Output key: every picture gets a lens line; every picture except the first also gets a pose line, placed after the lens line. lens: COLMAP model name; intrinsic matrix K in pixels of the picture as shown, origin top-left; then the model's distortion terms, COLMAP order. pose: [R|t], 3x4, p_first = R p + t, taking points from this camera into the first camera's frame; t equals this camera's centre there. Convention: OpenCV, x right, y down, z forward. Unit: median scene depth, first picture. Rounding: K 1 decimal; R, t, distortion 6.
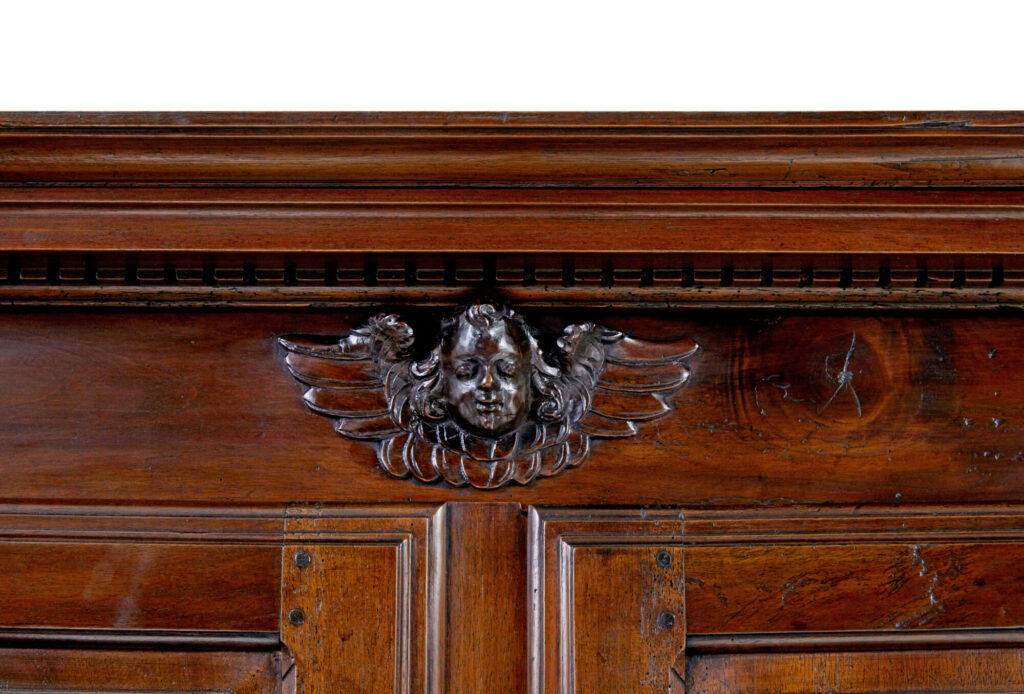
lens RADIAL K [[1880.0, 0, 512.0], [0, 1880.0, 347.8], [0, 0, 1]] dist [-0.027900, 0.000000]
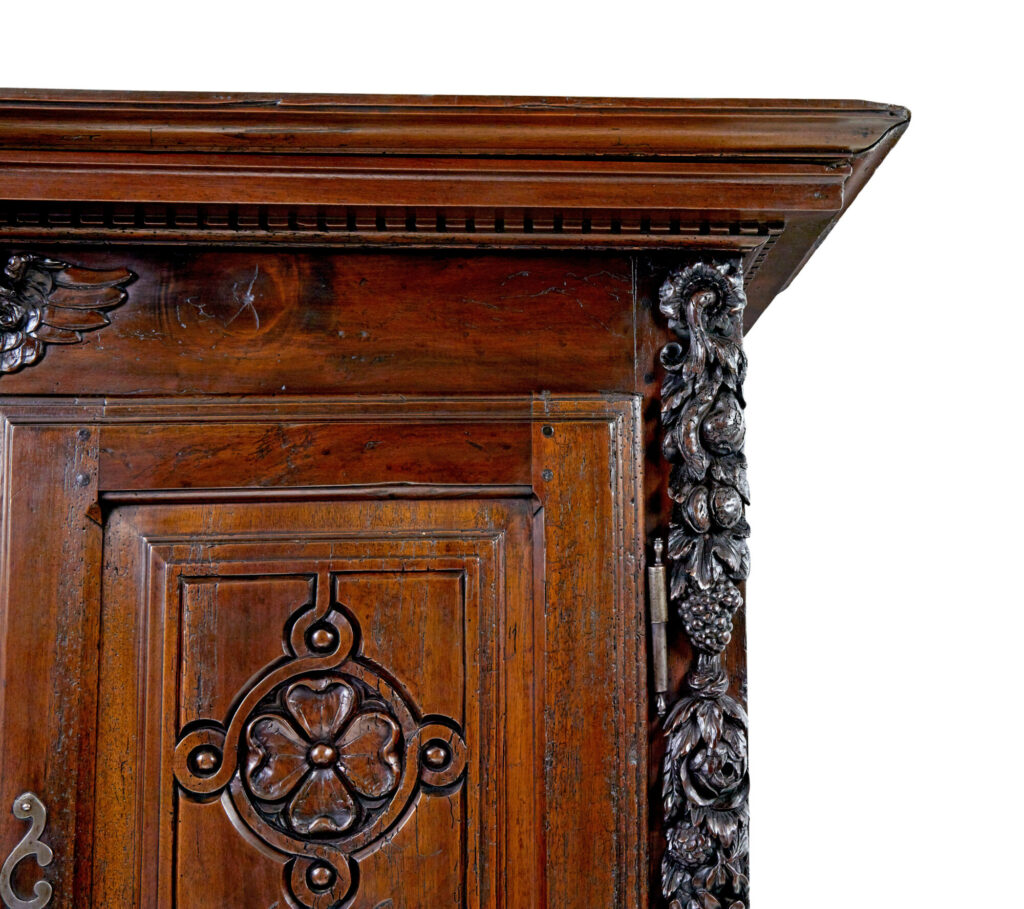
lens RADIAL K [[1413.5, 0, 514.0], [0, 1413.5, 455.8], [0, 0, 1]] dist [0.093457, 0.000000]
pose [[0.999617, -0.000123, 0.027669, 0.353709], [-0.003287, 0.992381, 0.123160, 0.001544], [-0.027473, -0.123204, 0.992001, -0.015405]]
